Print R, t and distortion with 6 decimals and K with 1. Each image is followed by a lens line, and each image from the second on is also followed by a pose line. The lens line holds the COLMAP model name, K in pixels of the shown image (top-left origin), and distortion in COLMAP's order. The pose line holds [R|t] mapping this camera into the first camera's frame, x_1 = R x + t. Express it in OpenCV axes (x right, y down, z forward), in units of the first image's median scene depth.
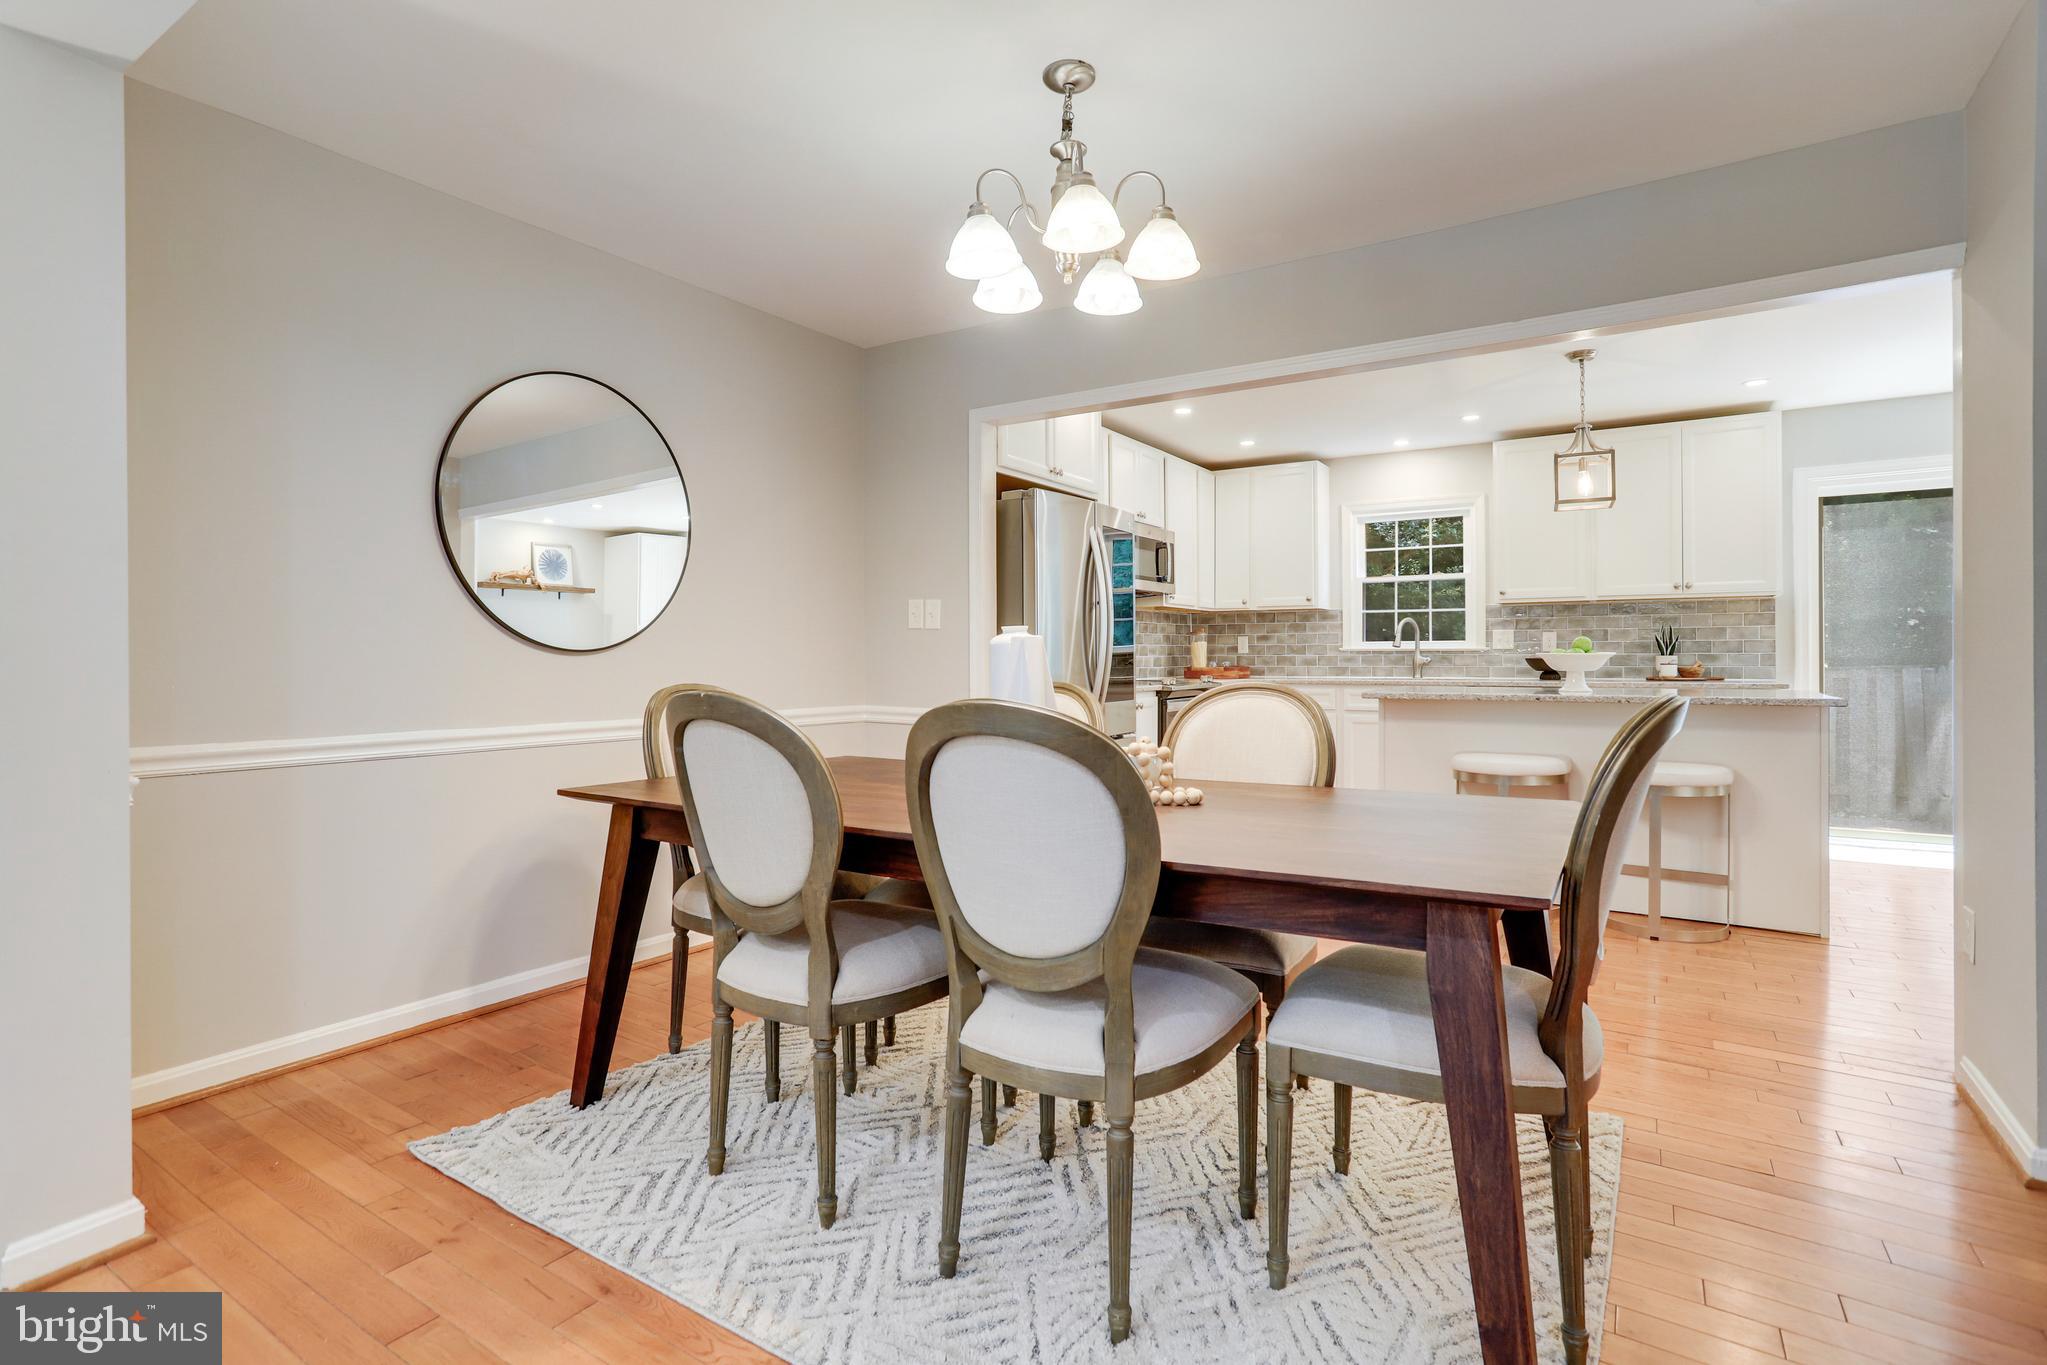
lens RADIAL K [[997.9, 0, 1083.5], [0, 997.9, 658.0], [0, 0, 1]] dist [-0.000446, 0.000445]
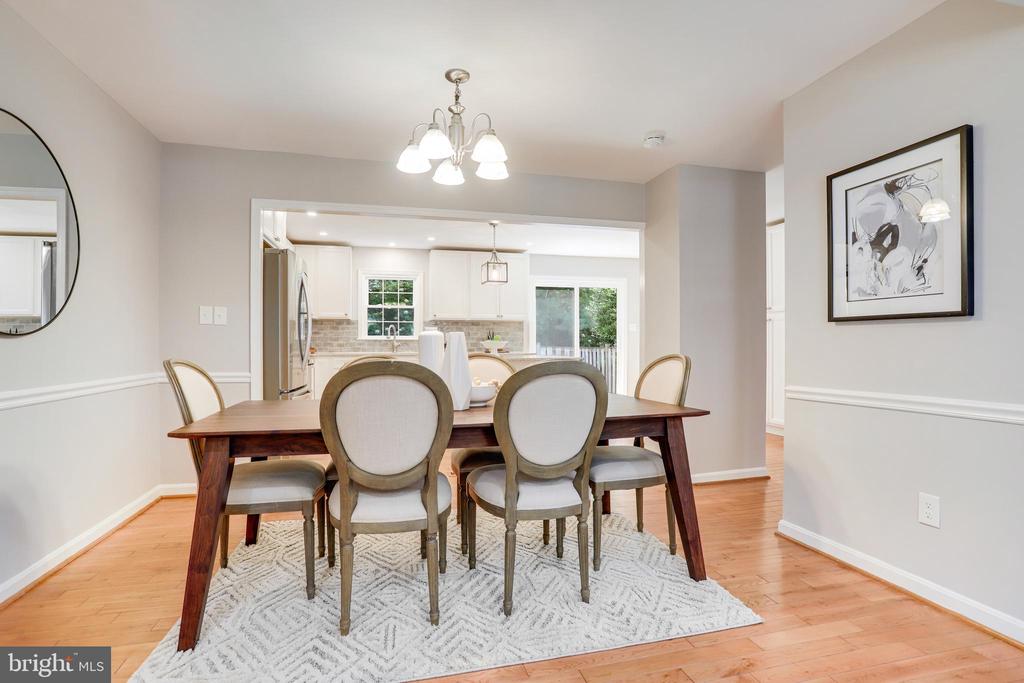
lens RADIAL K [[498.7, 0, 506.6], [0, 498.7, 339.5], [0, 0, 1]] dist [-0.042221, 0.027191]
pose [[0.720123, 0.009457, 0.693782, -0.253778], [-0.002325, 0.999934, -0.011217, 0.003259], [-0.693843, 0.006464, 0.720097, 0.051922]]
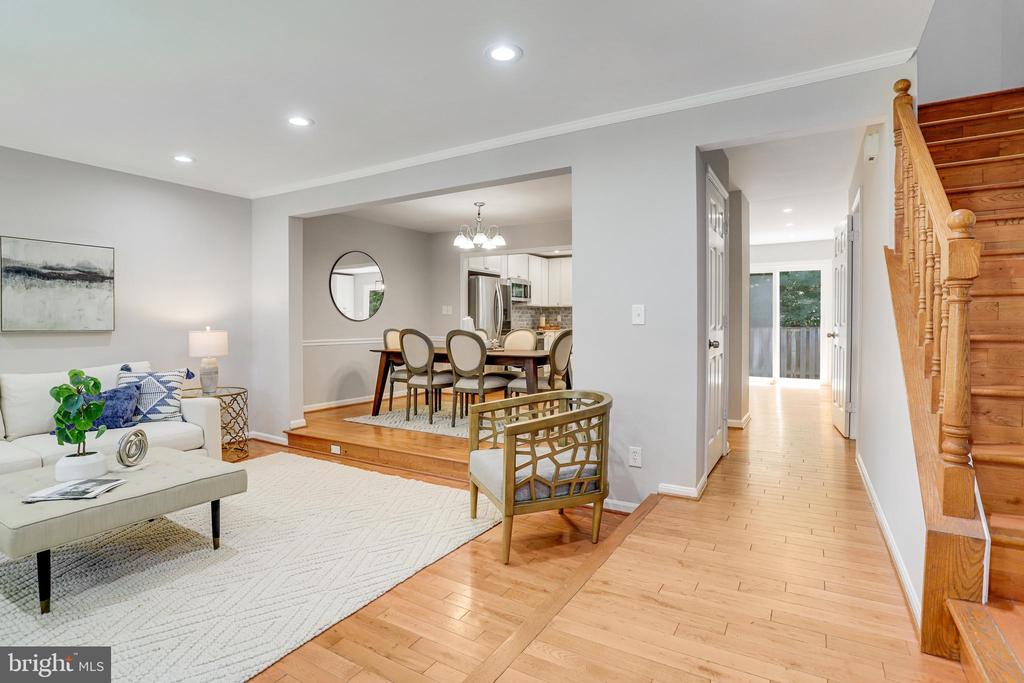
lens RADIAL K [[509.6, 0, 512.4], [0, 509.6, 330.5], [0, 0, 1]] dist [-0.049512, 0.028026]
pose [[0.999601, 0.007360, -0.027259, 0.082439], [-0.006974, 0.999875, 0.014205, 0.001041], [0.027360, -0.014009, 0.999527, -0.557234]]
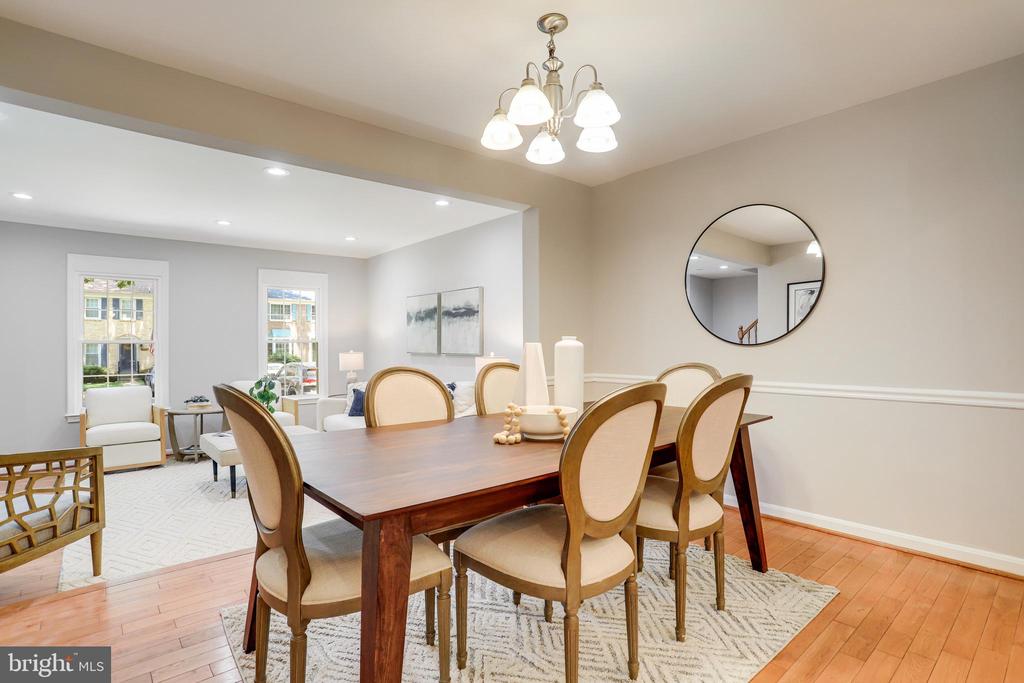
lens RADIAL K [[511.3, 0, 498.2], [0, 511.3, 343.2], [0, 0, 1]] dist [-0.046893, 0.028791]
pose [[-0.346717, 0.009151, -0.937925, 0.311864], [0.008011, 0.999945, 0.006795, -0.009002], [0.937936, -0.005158, -0.346771, 0.425795]]
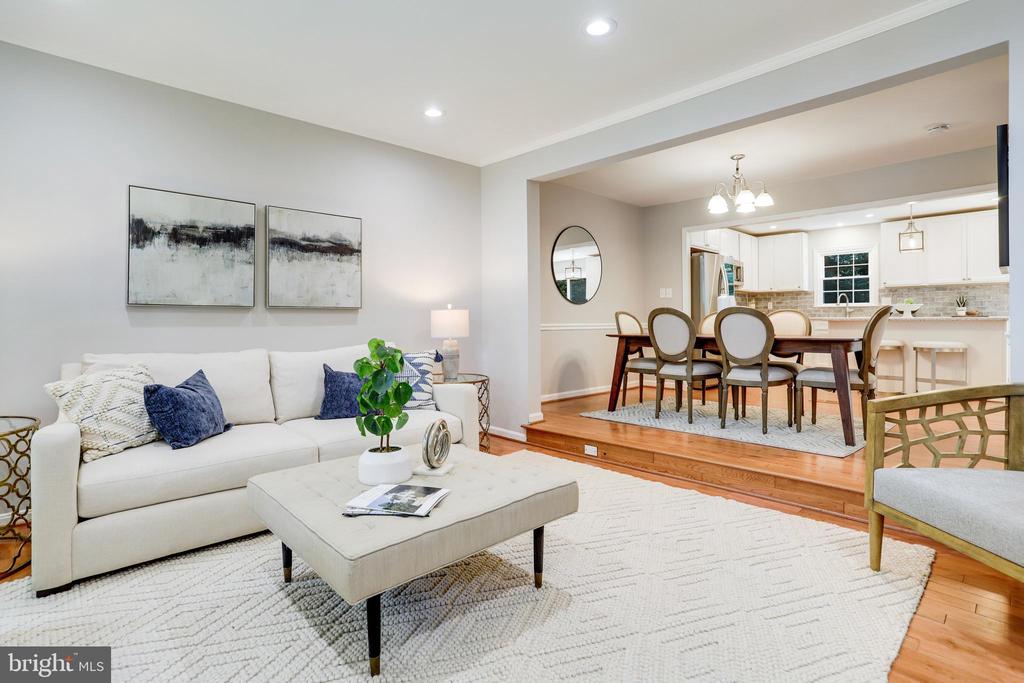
lens RADIAL K [[499.2, 0, 512.1], [0, 499.2, 322.6], [0, 0, 1]] dist [-0.051940, 0.024572]
pose [[0.956409, 0.001367, -0.292026, -0.113921], [-0.000593, 0.999996, 0.002740, 0.030597], [0.292028, -0.002447, 0.956407, -0.433327]]
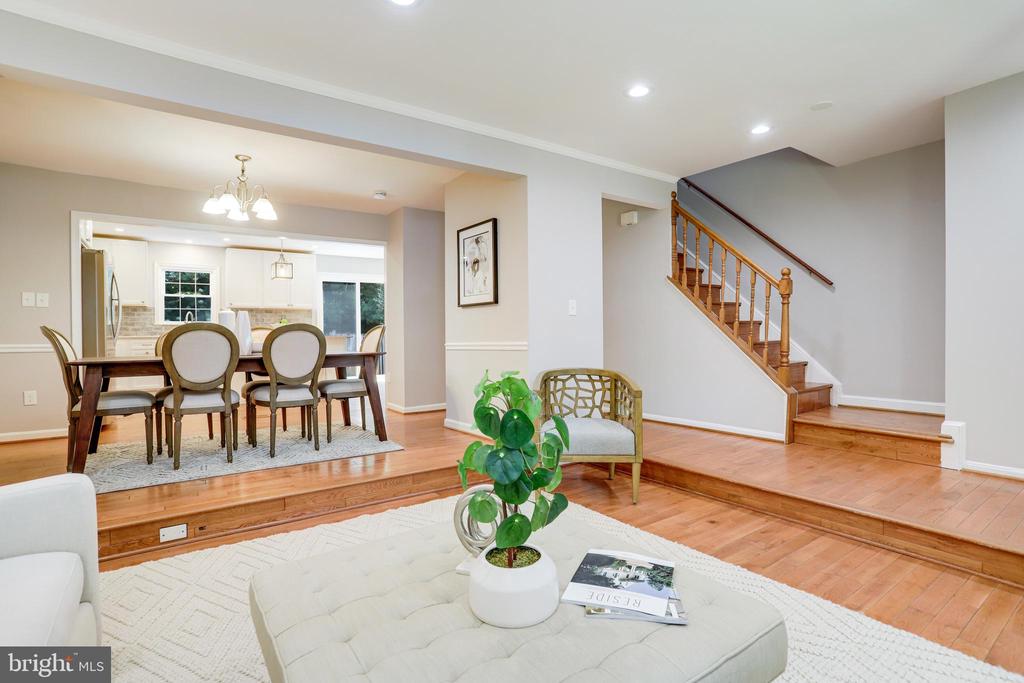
lens RADIAL K [[500.0, 0, 496.0], [0, 500.0, 333.8], [0, 0, 1]] dist [-0.054570, 0.047667]
pose [[0.441939, 0.002054, 0.897043, -0.453530], [0.008772, 0.999940, -0.006612, 0.030527], [-0.897002, 0.010791, 0.441895, -0.232828]]
